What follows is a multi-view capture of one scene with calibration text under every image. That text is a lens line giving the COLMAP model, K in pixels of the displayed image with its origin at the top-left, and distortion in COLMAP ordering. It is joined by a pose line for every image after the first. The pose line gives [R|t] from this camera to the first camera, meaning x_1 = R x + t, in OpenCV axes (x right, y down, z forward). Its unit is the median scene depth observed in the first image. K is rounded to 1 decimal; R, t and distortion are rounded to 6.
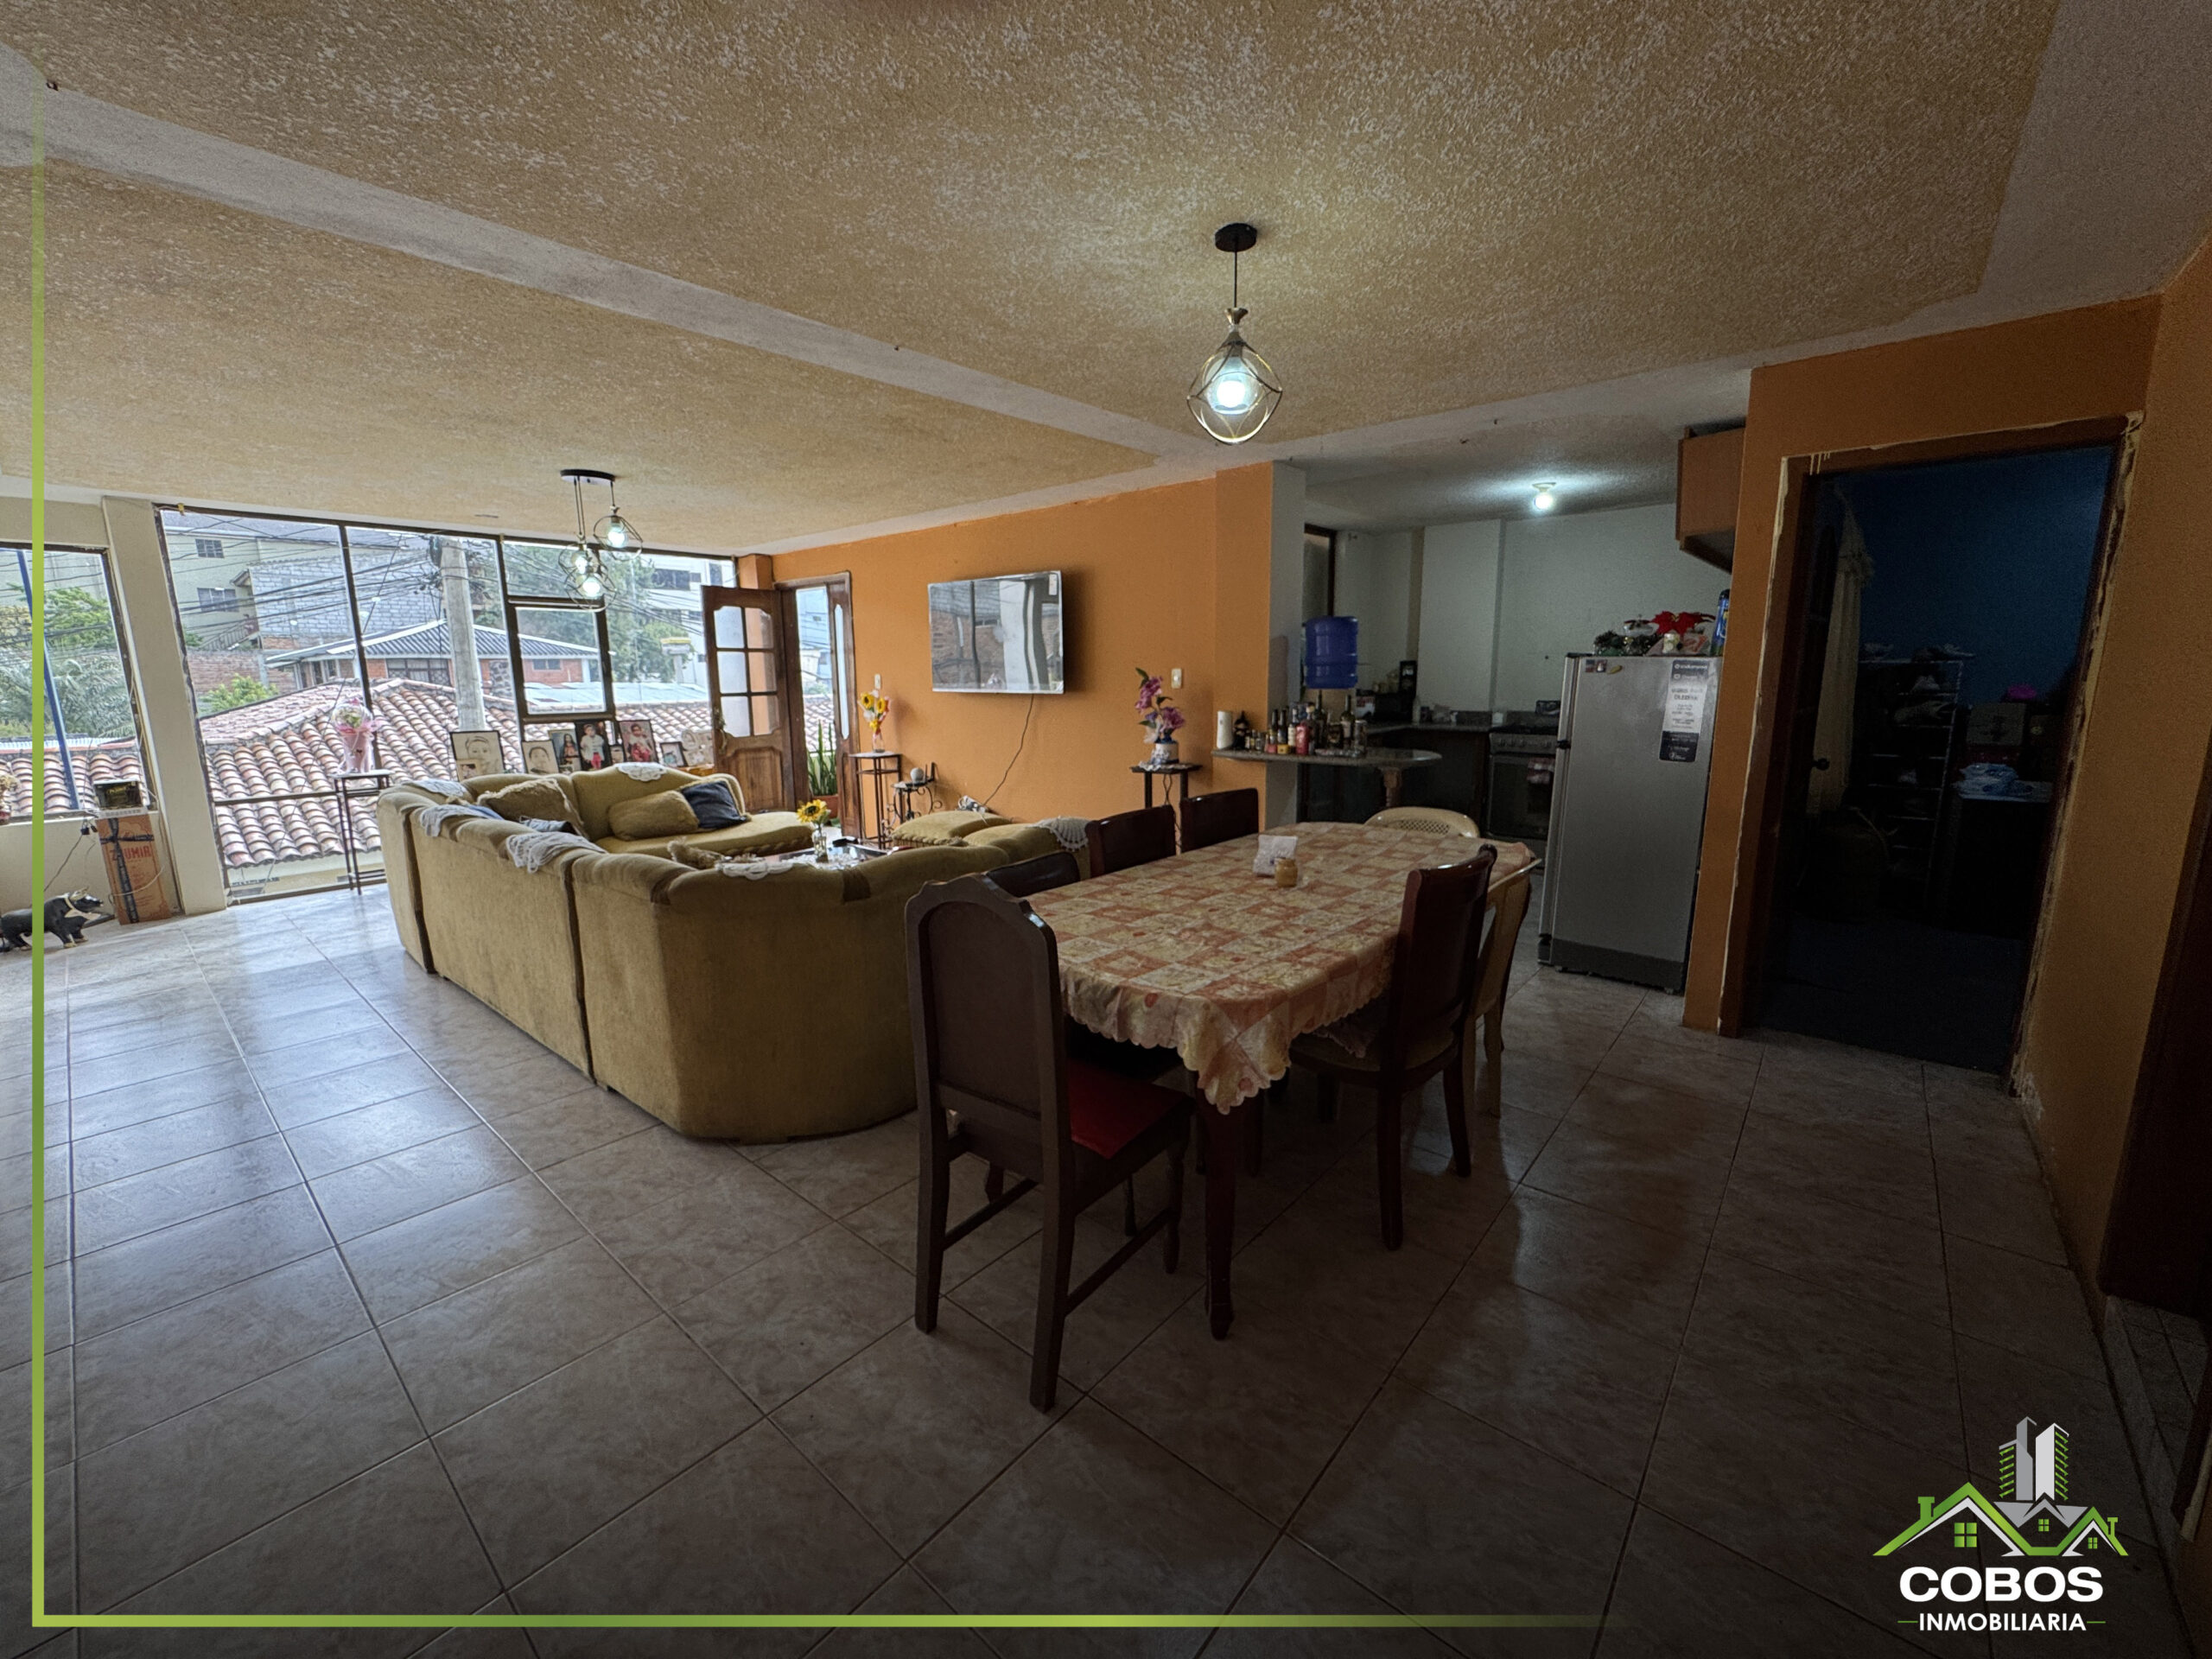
lens RADIAL K [[891.2, 0, 1112.5], [0, 891.2, 826.4], [0, 0, 1]] dist [-0.001280, 0.000400]
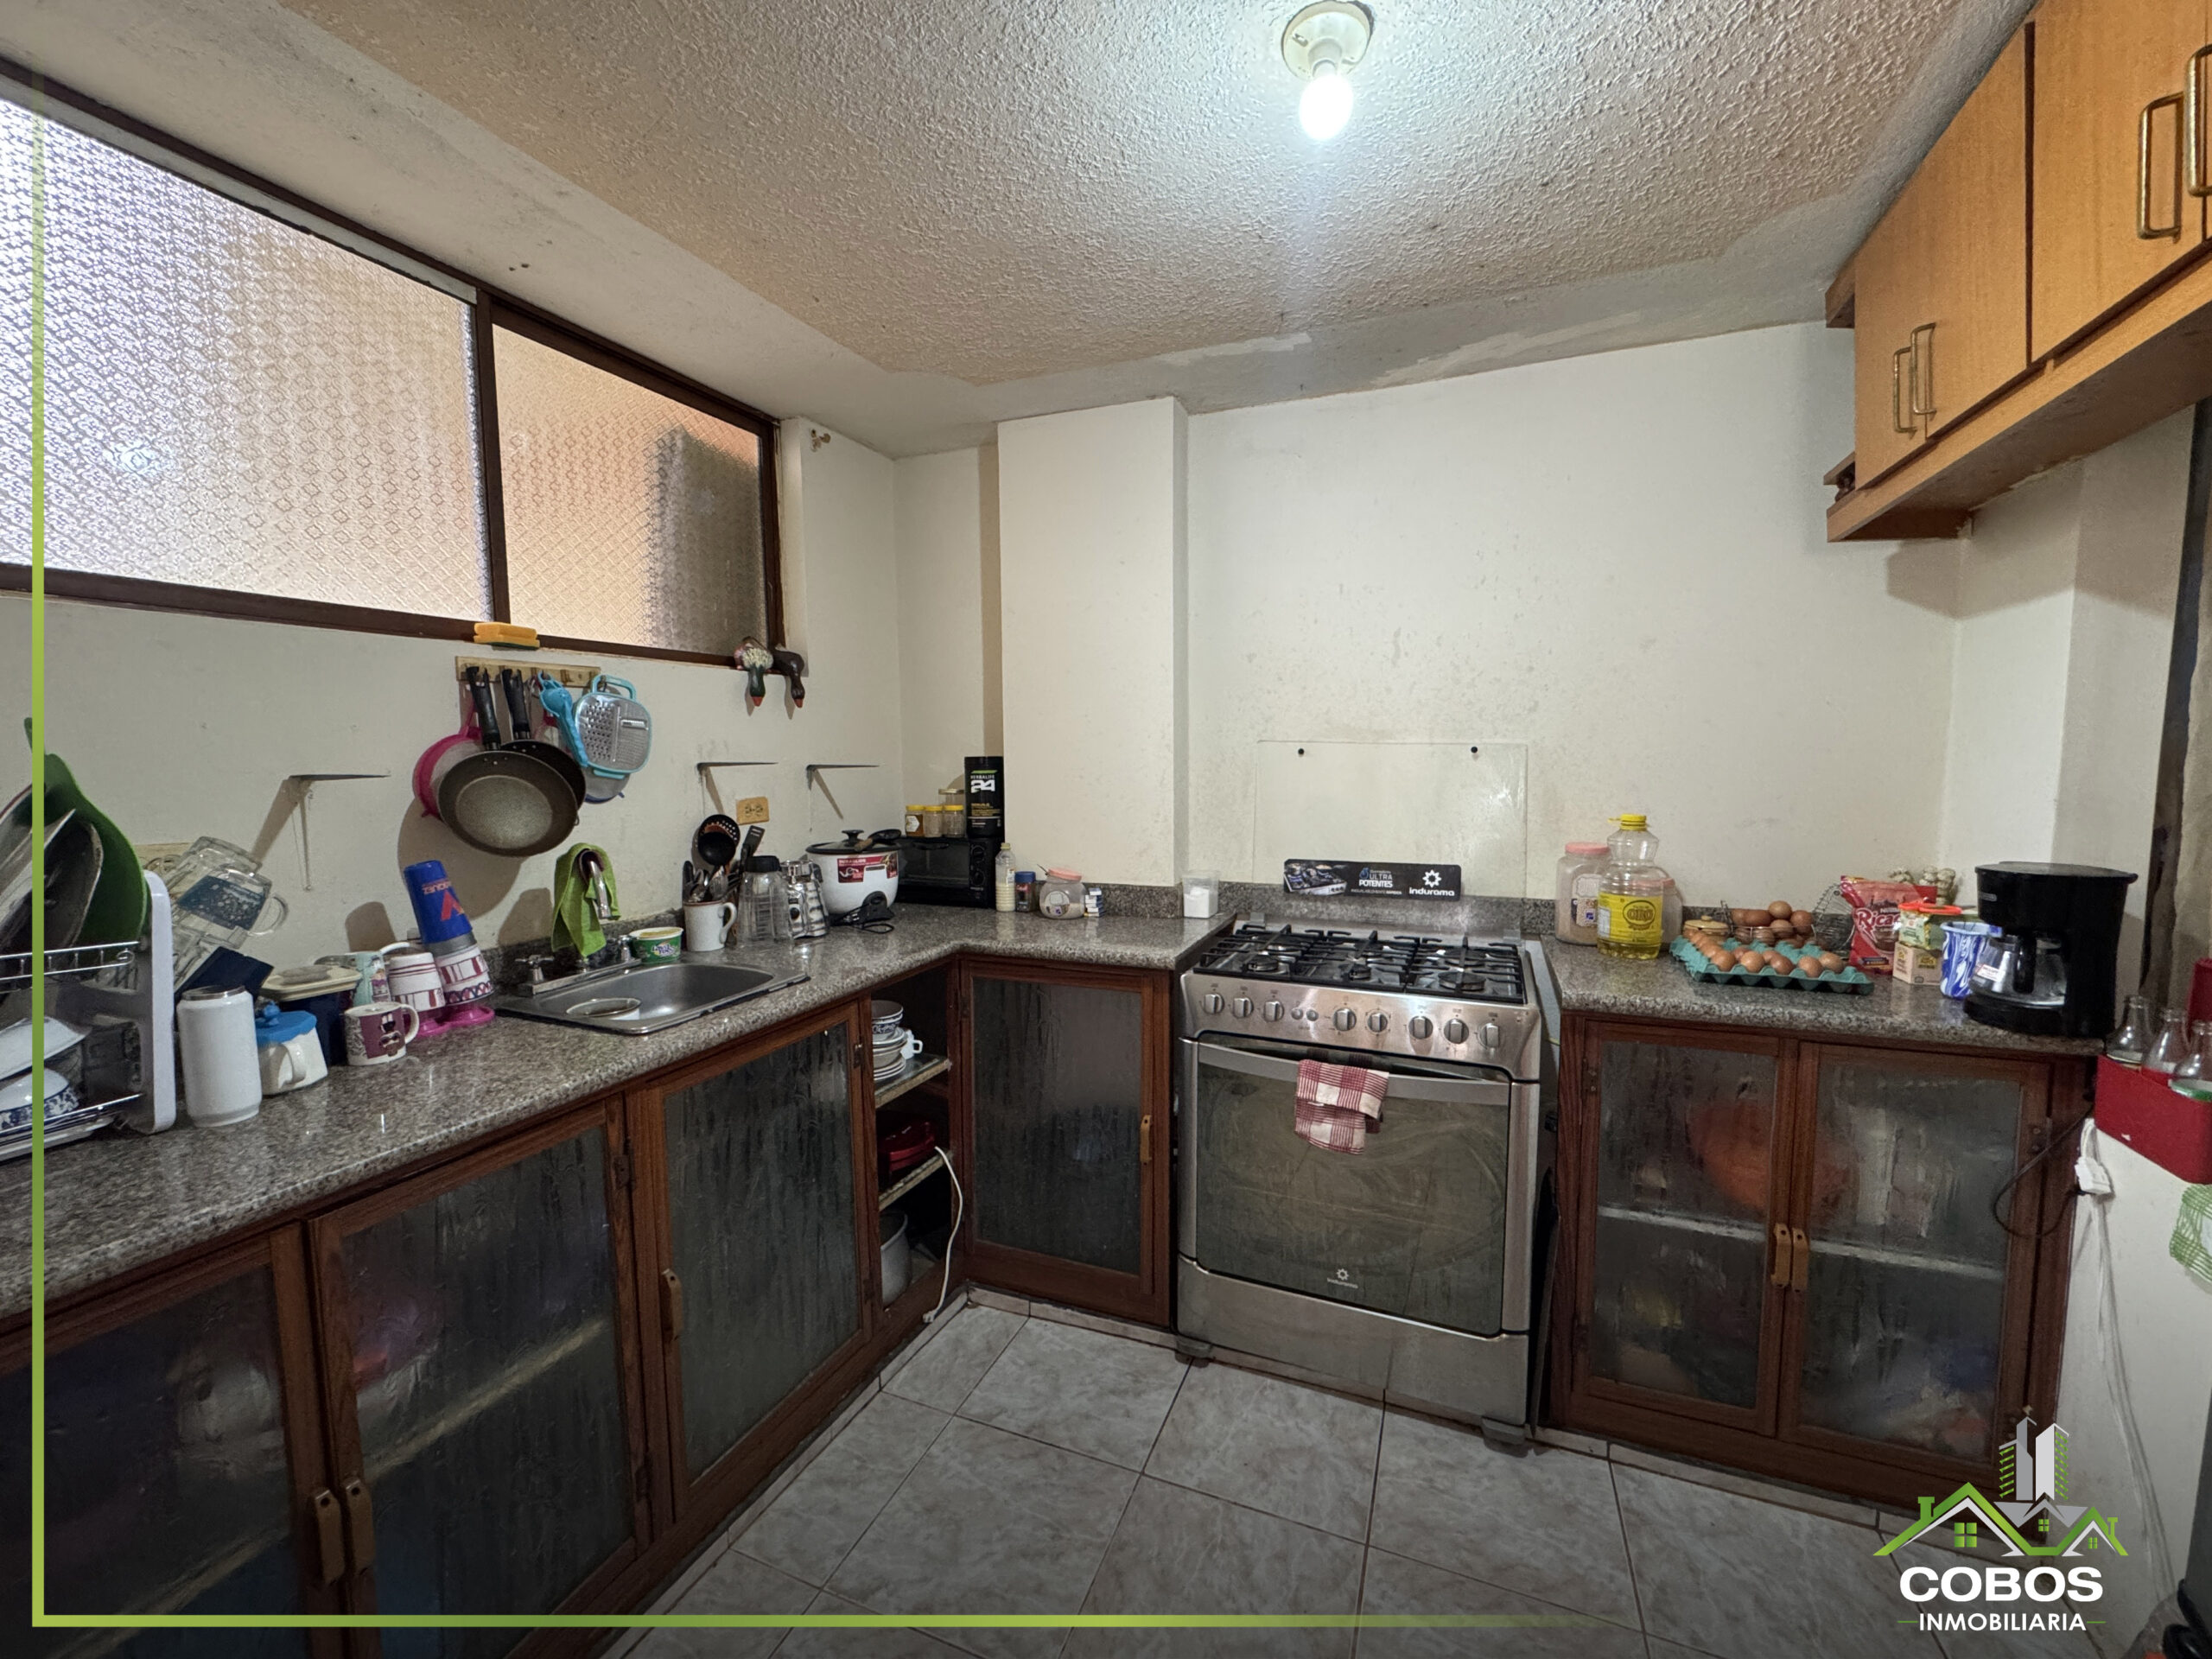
lens RADIAL K [[891.2, 0, 1106.9], [0, 891.2, 826.1], [0, 0, 1]] dist [-0.001280, 0.000400]
pose [[0.951657, -0.023894, 0.306231, 0.270478], [0.052392, 0.994987, -0.085180, -0.121874], [-0.302661, 0.097106, 0.948139, 0.625581]]
